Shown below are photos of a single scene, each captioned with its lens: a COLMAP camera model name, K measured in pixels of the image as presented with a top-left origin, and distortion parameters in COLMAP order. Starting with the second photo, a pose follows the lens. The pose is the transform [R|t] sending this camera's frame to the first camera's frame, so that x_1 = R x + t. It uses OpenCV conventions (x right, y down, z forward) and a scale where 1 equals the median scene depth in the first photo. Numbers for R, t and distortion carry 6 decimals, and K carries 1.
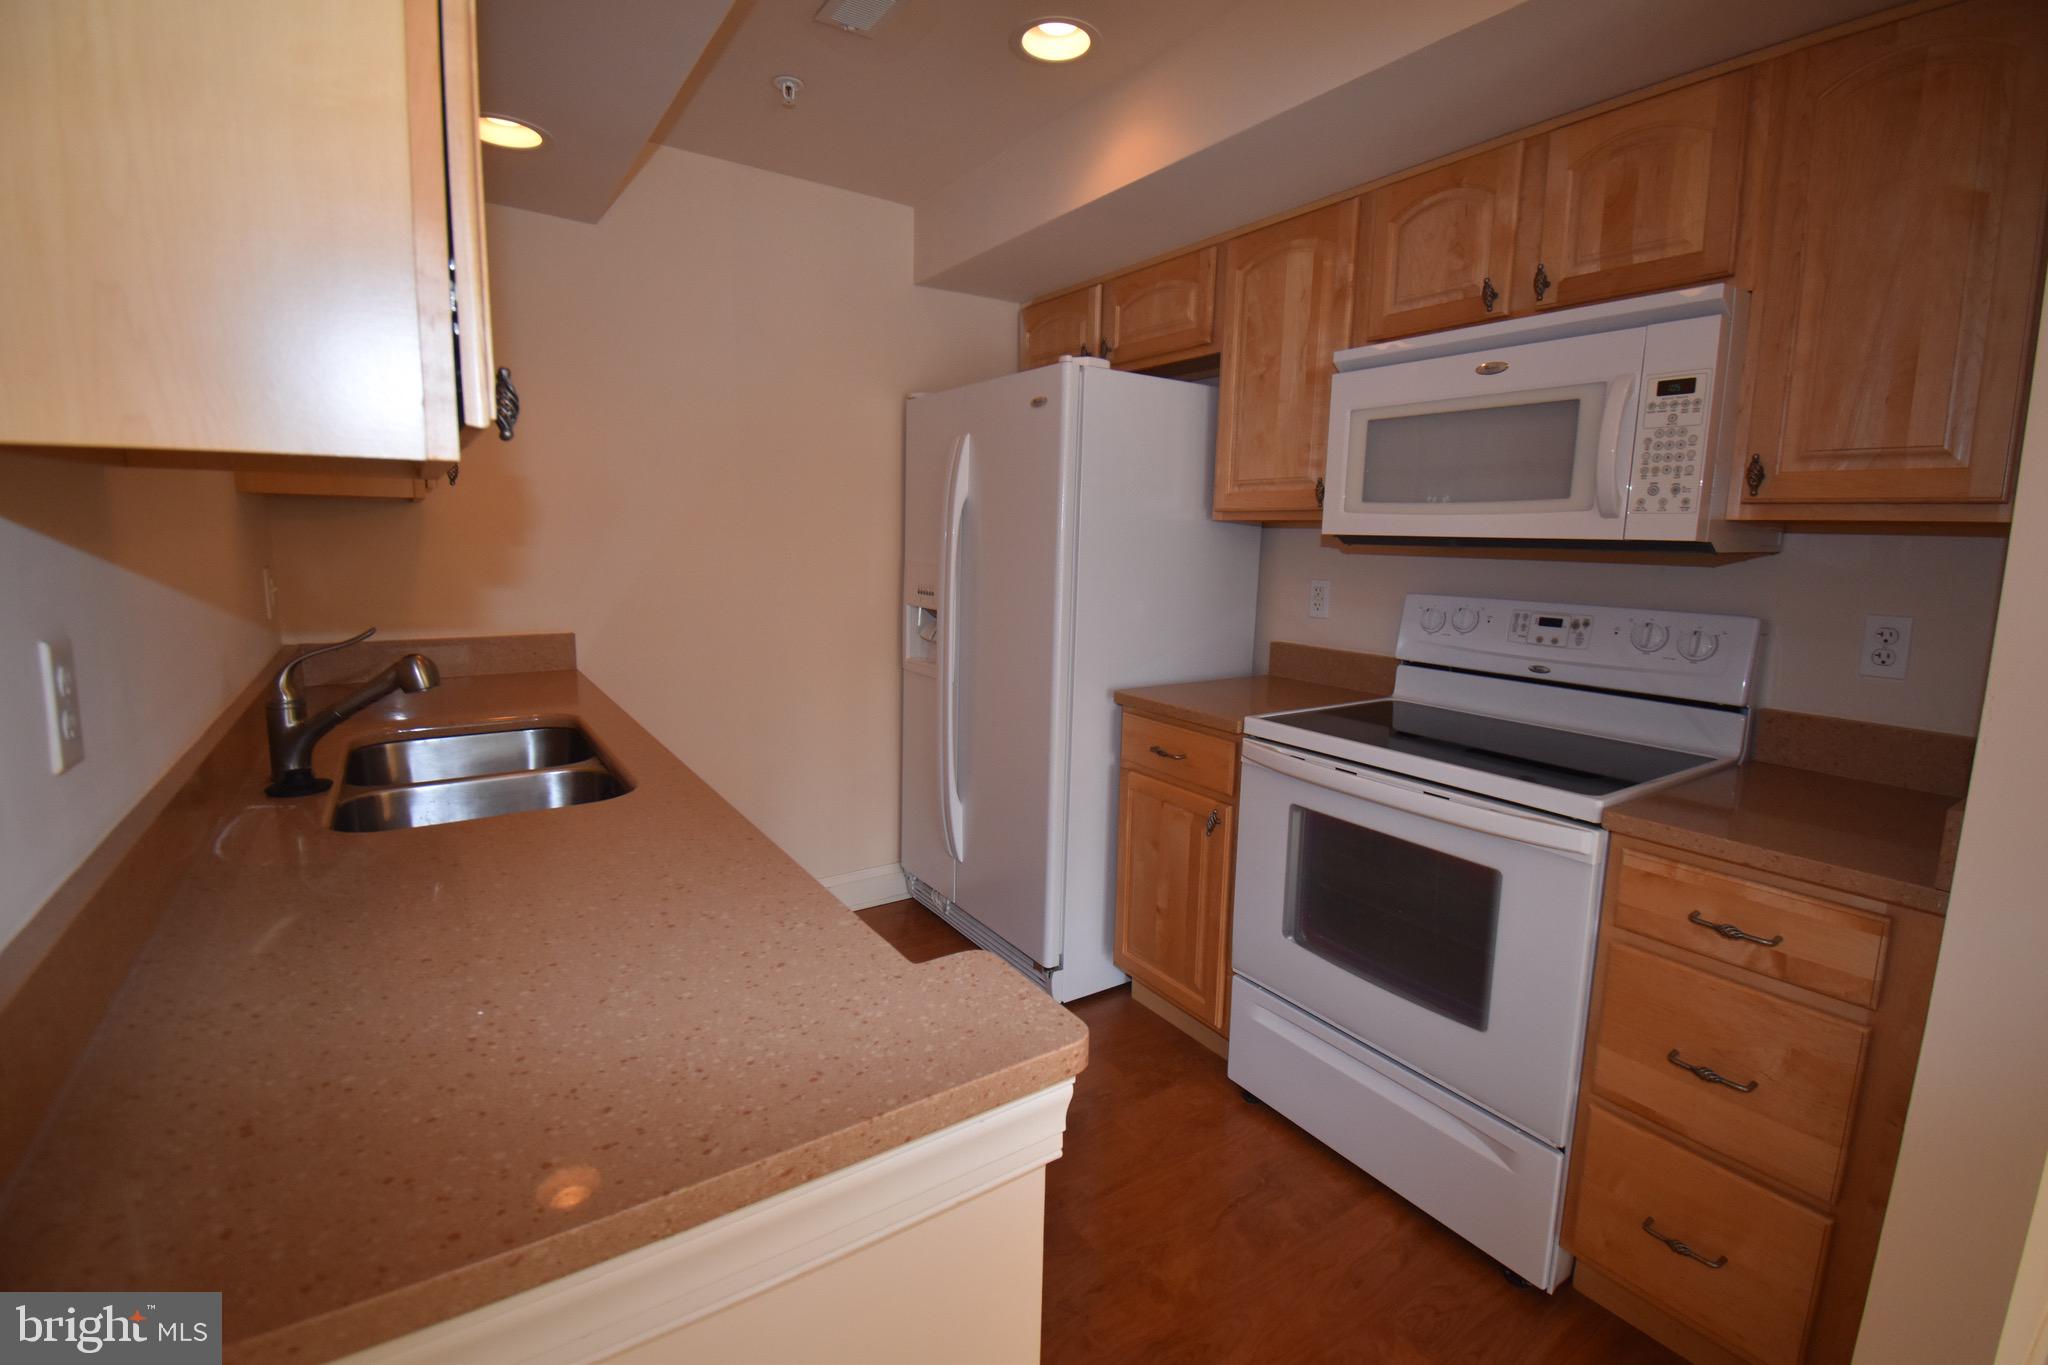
lens RADIAL K [[898.0, 0, 1024.0], [0, 898.0, 682.5], [0, 0, 1]] dist [-0.023681, -0.000405]
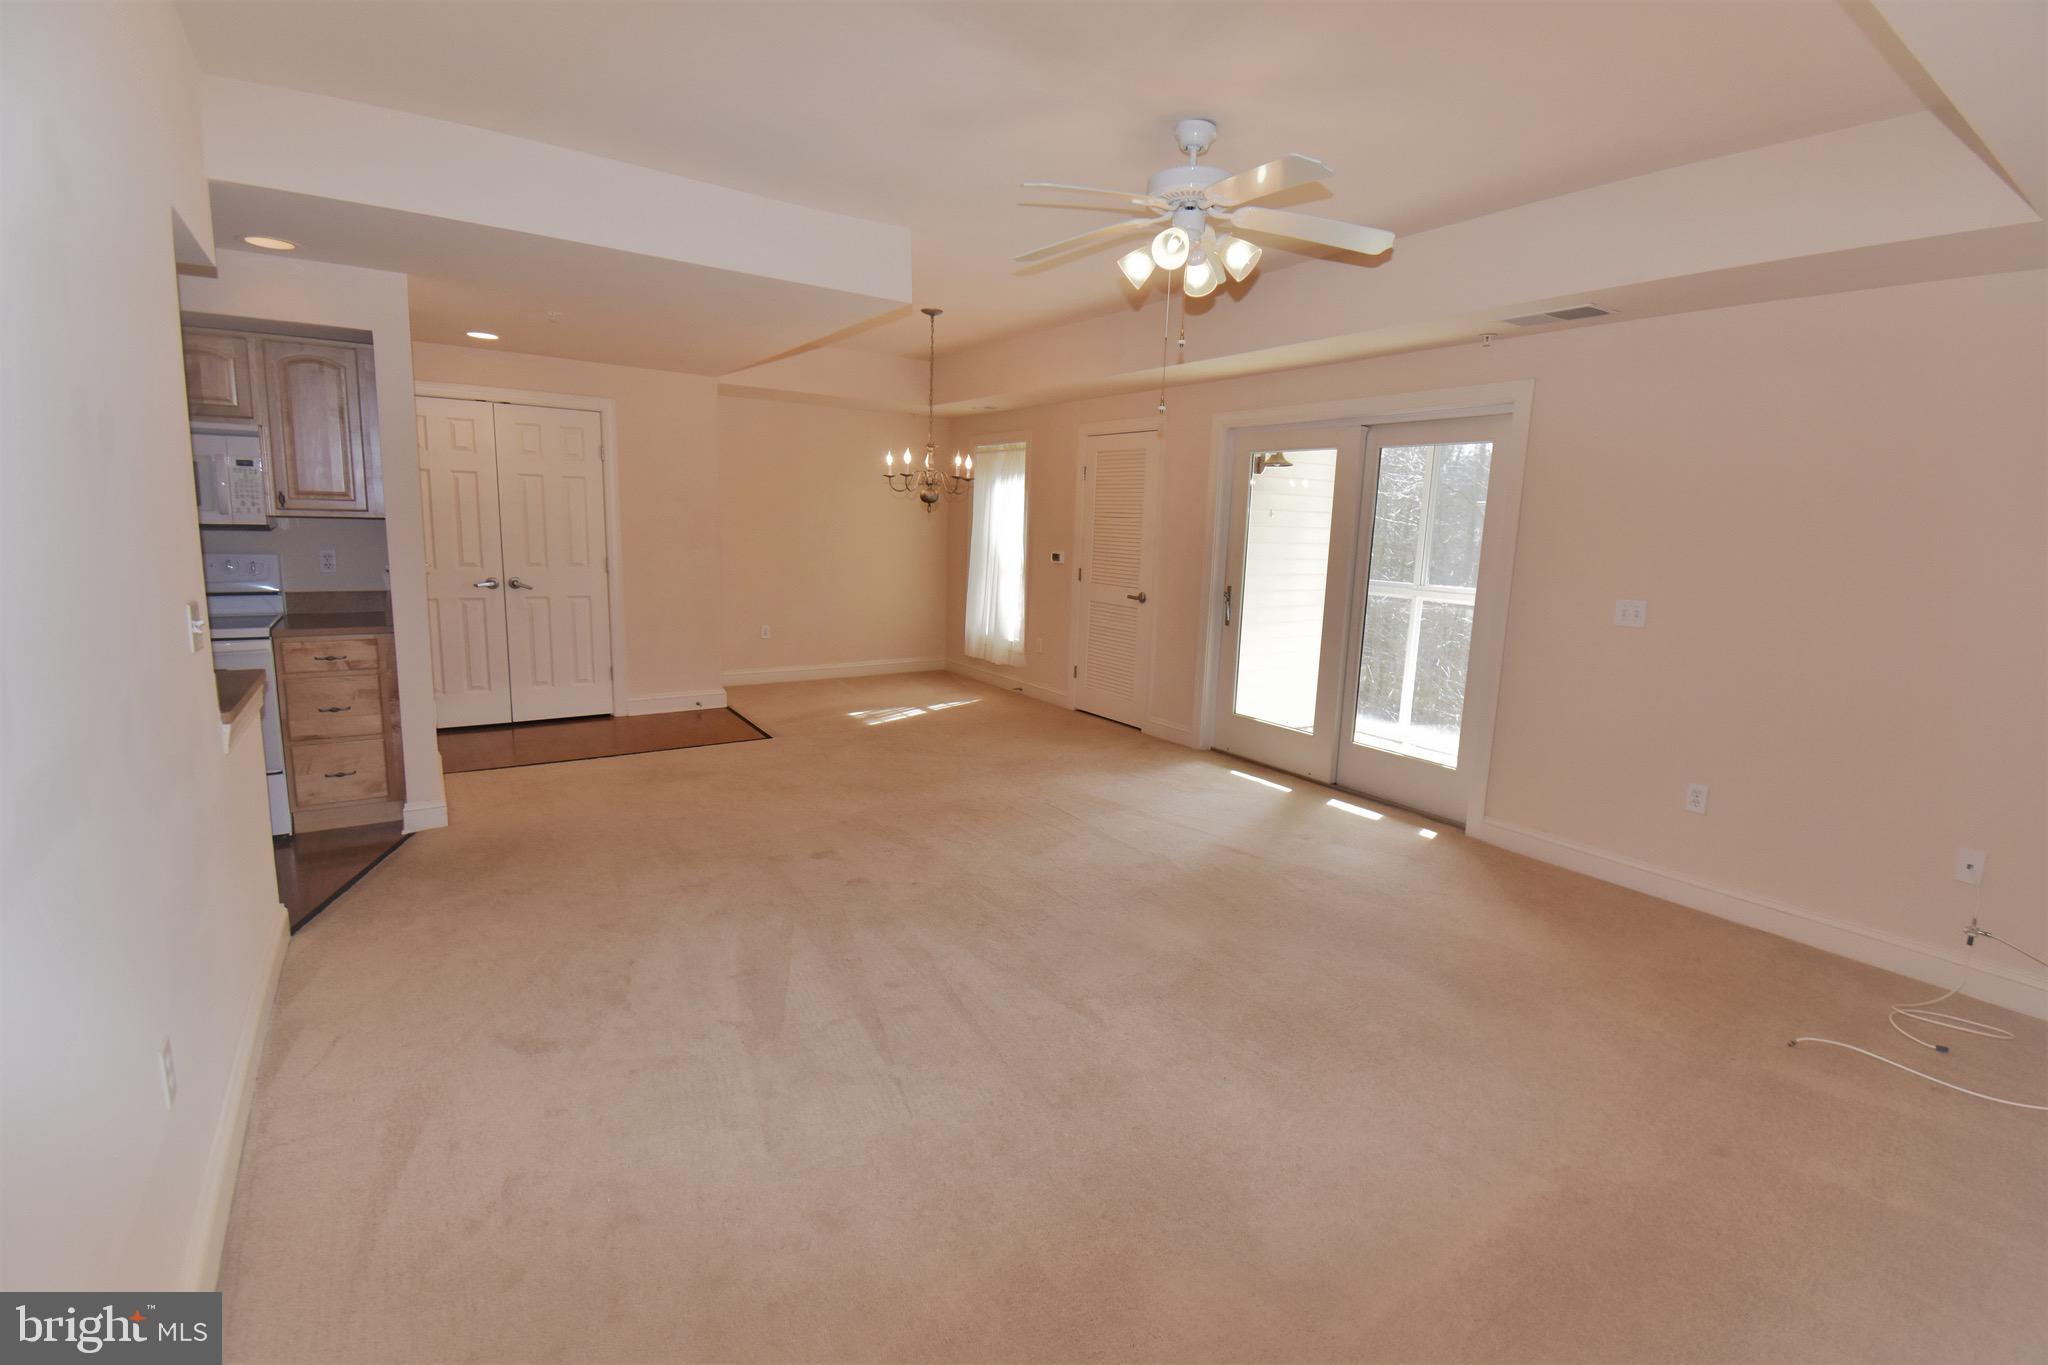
lens RADIAL K [[898.0, 0, 1024.0], [0, 898.0, 682.5], [0, 0, 1]] dist [-0.023681, -0.000405]
pose [[-0.019390, -0.195802, 0.980452, -1.342475], [0.115293, 0.973656, 0.196725, 0.024928], [-0.993142, 0.116853, 0.003696, -0.810488]]
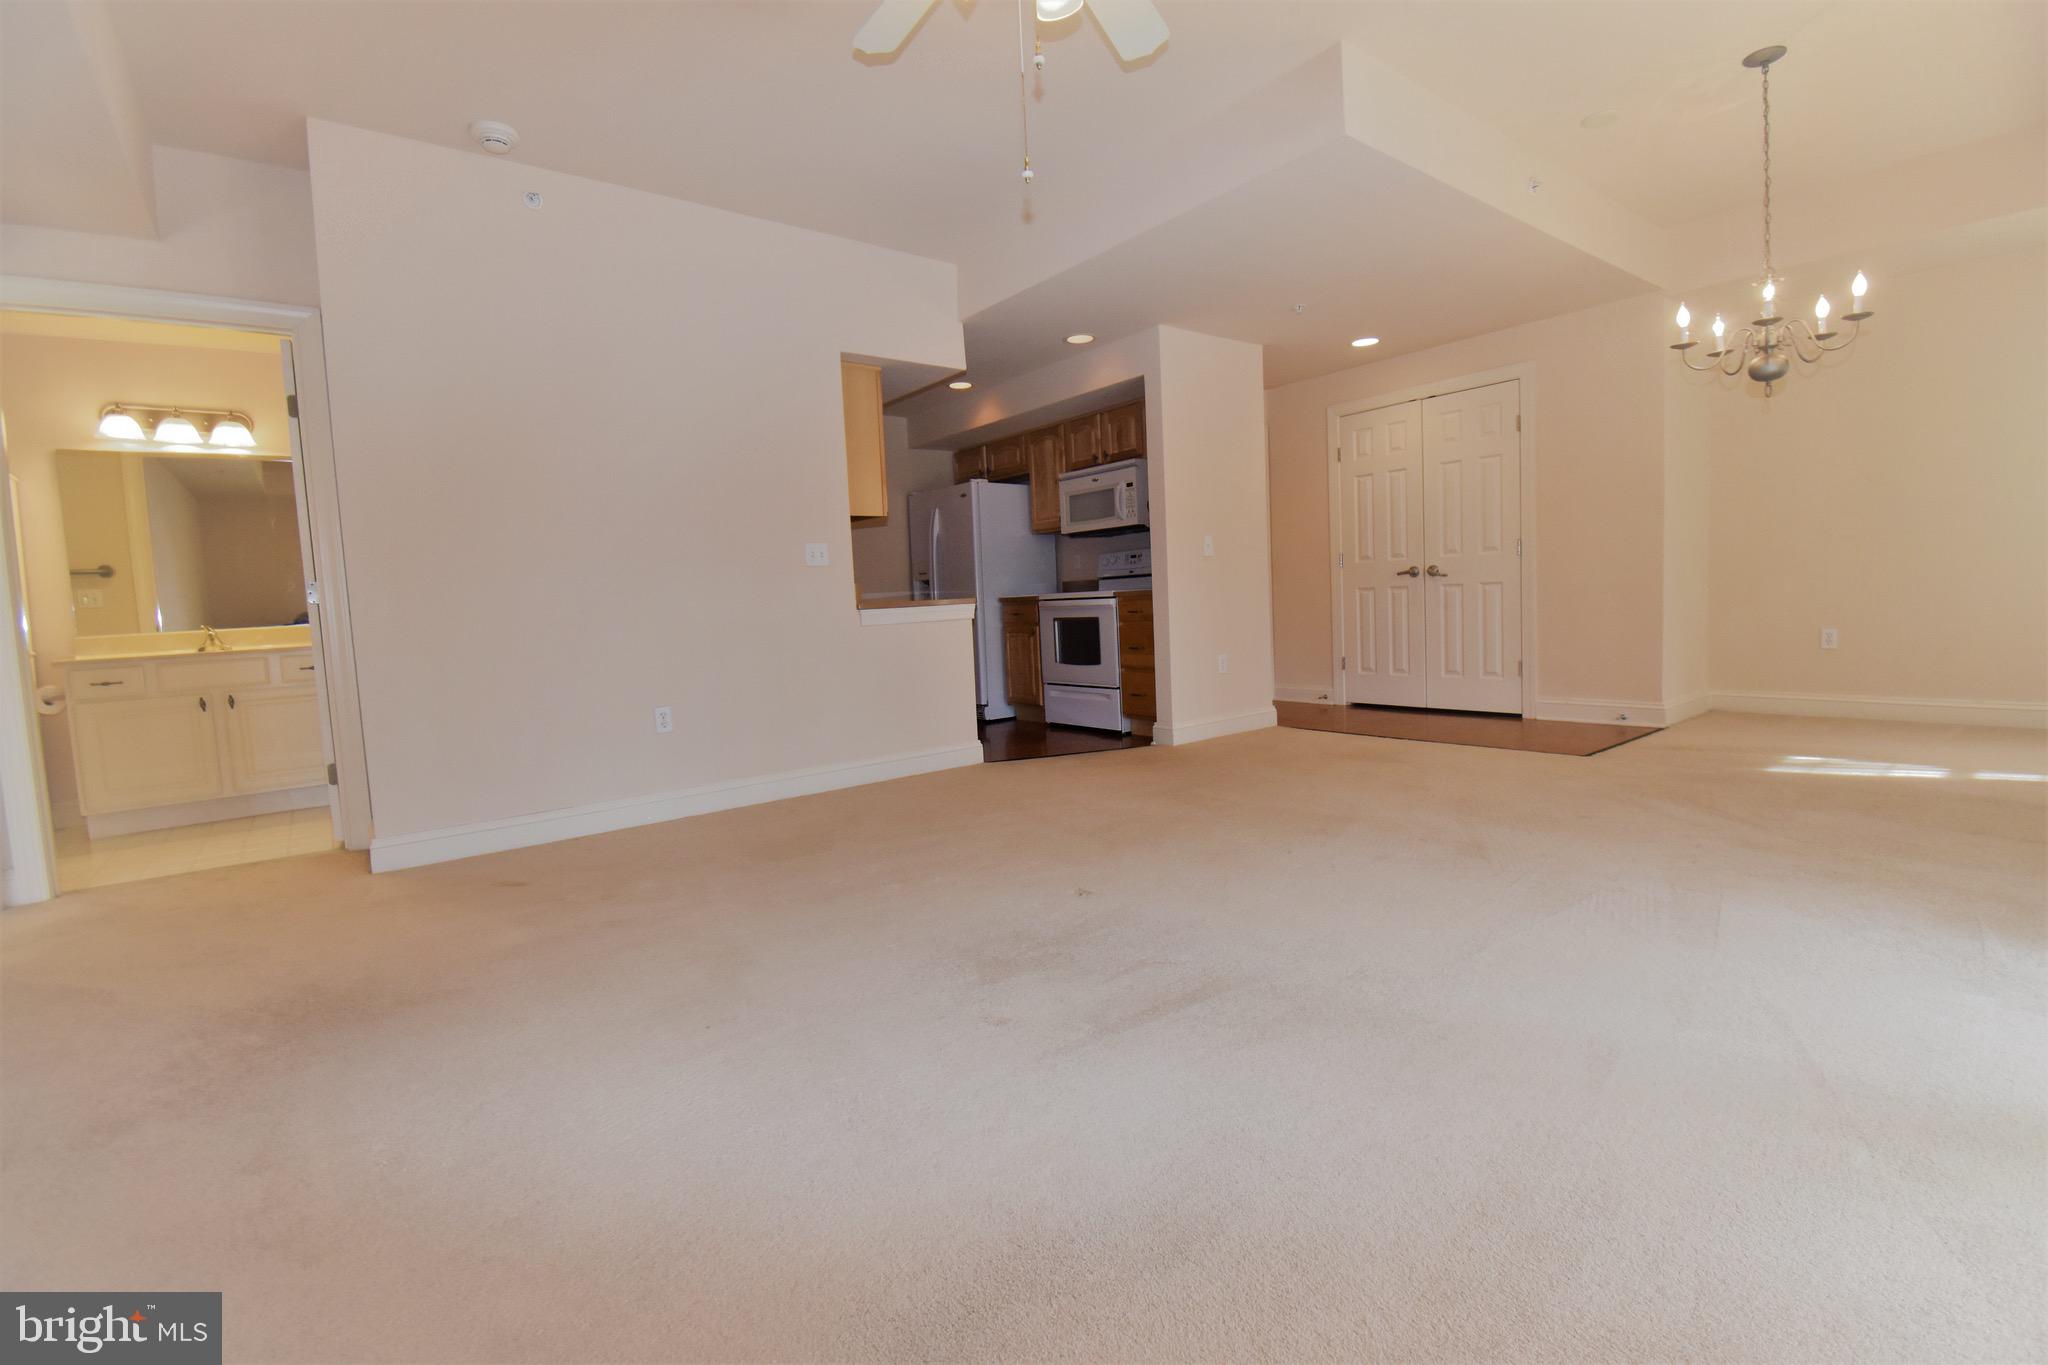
lens RADIAL K [[898.0, 0, 1024.0], [0, 898.0, 682.5], [0, 0, 1]] dist [-0.023681, -0.000405]
pose [[0.995140, -0.075768, 0.062899, -0.018452], [0.079488, 0.995093, -0.058915, 0.508797], [-0.058127, 0.063629, 0.996279, -2.002933]]
